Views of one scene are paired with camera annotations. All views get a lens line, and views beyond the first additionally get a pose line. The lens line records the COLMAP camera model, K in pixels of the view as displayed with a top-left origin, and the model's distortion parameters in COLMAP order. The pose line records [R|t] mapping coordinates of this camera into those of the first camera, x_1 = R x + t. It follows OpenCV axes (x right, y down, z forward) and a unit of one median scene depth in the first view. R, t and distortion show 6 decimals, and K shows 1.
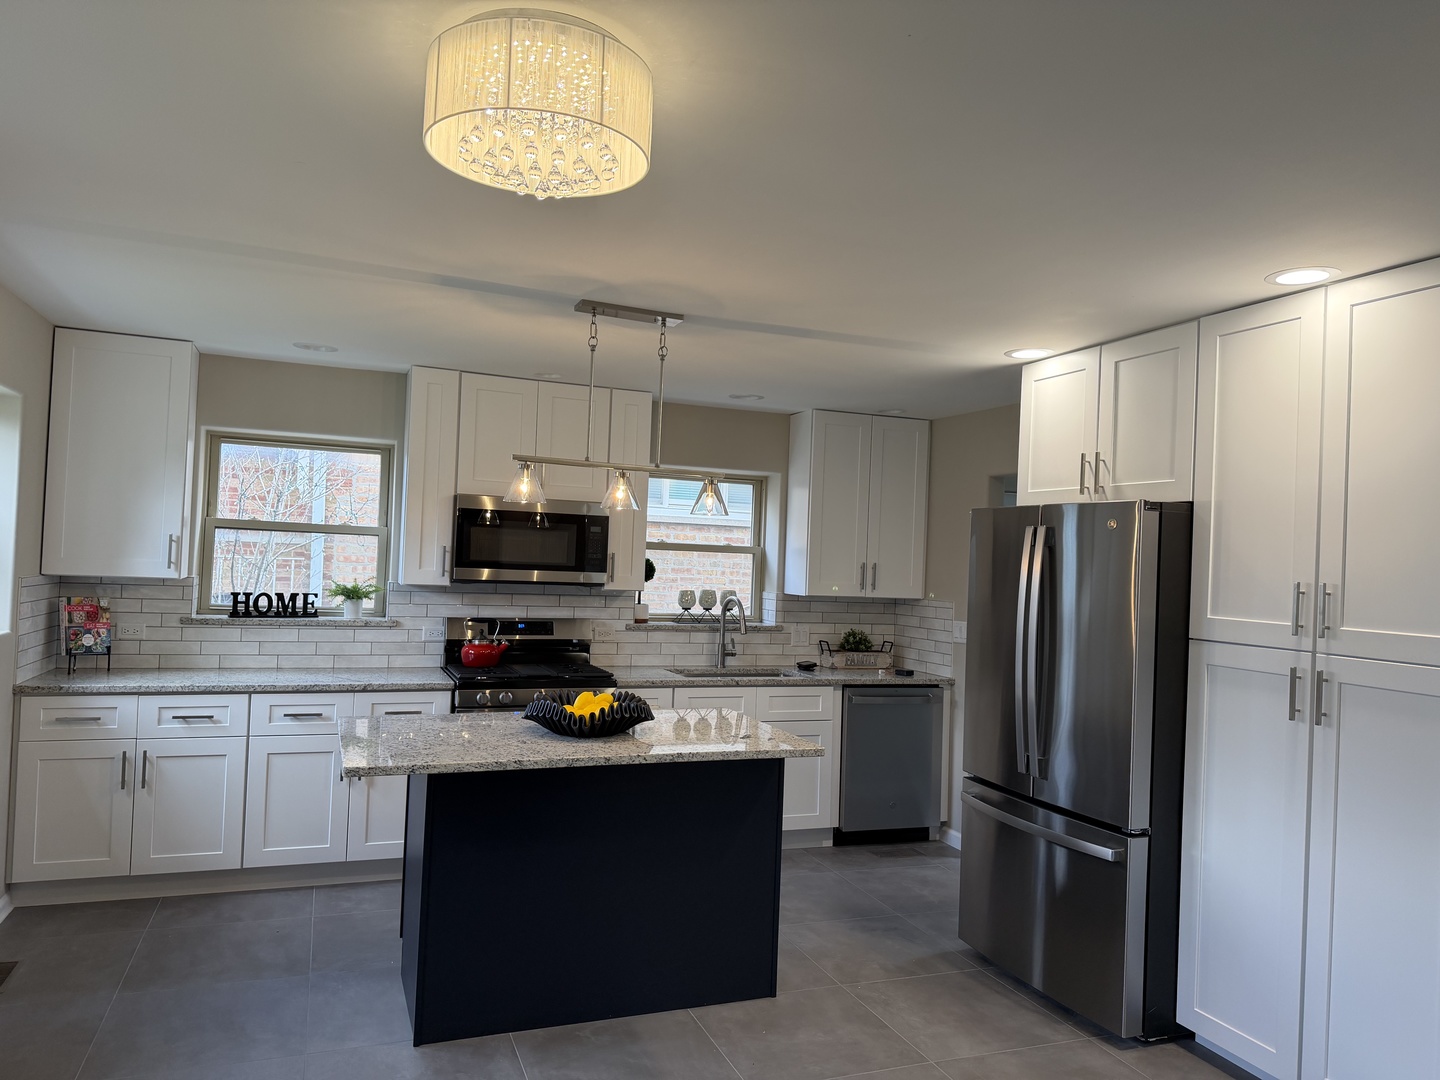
lens RADIAL K [[1008.1, 0, 726.3], [0, 1008.1, 536.4], [0, 0, 1]] dist [0.051007, -0.058562]
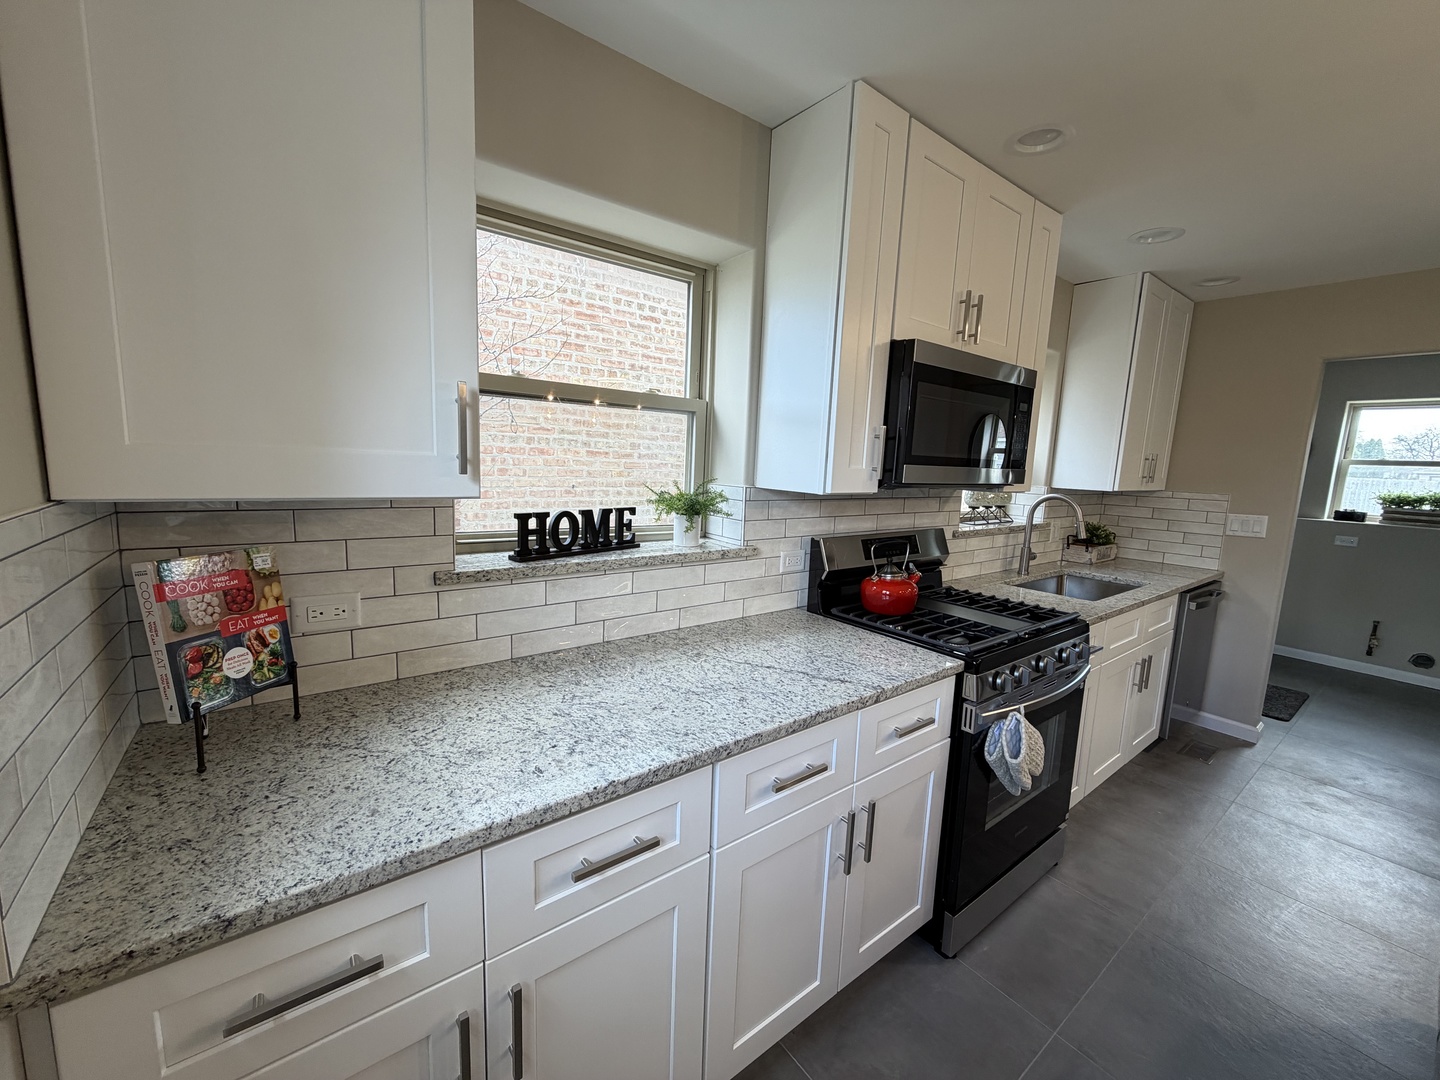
lens RADIAL K [[574.2, 0, 718.9], [0, 574.2, 543.4], [0, 0, 1]] dist [0.000536, 0.000720]
pose [[0.962128, -0.042150, 0.269319, -0.520400], [-0.008019, 0.983170, 0.182518, 0.017362], [-0.272479, -0.177766, 0.945597, 0.772356]]
